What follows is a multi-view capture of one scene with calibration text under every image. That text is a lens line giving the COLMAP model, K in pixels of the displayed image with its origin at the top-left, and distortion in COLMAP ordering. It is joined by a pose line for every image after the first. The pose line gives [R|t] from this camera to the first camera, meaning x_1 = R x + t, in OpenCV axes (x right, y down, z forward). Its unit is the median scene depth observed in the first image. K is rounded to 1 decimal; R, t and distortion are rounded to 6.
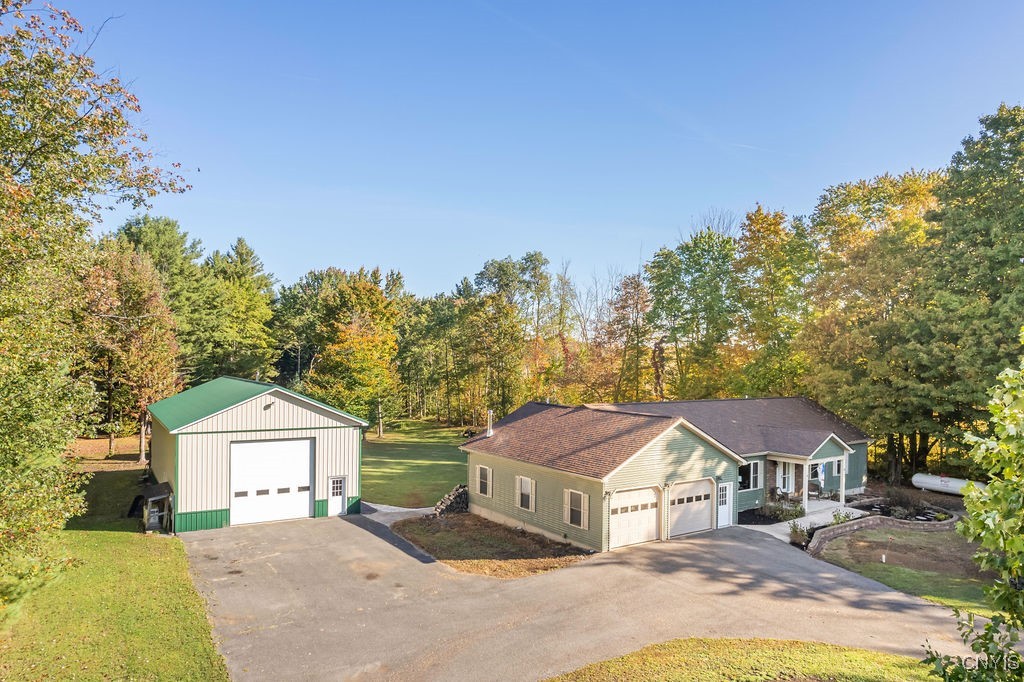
lens RADIAL K [[643.7, 0, 517.8], [0, 643.7, 354.6], [0, 0, 1]] dist [-0.070959, 0.050514]
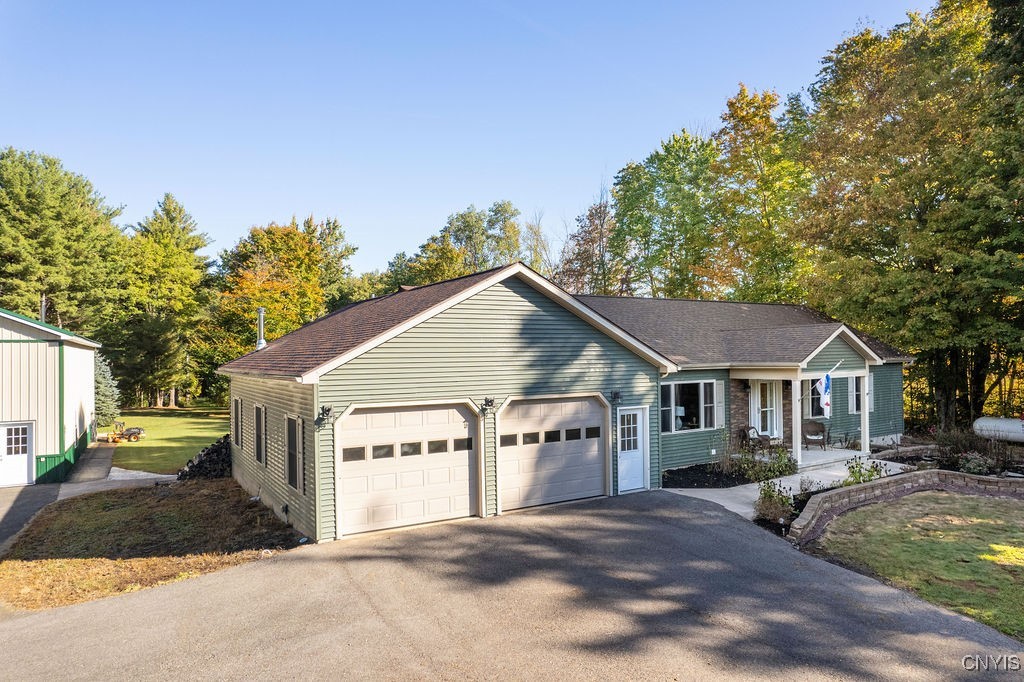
lens RADIAL K [[638.6, 0, 512.1], [0, 638.6, 342.9], [0, 0, 1]] dist [-0.085056, 0.077967]
pose [[0.998994, -0.025742, -0.036712, 0.217762], [0.025527, 0.999654, -0.006297, 0.132141], [0.036861, 0.005353, 0.999306, 0.423513]]
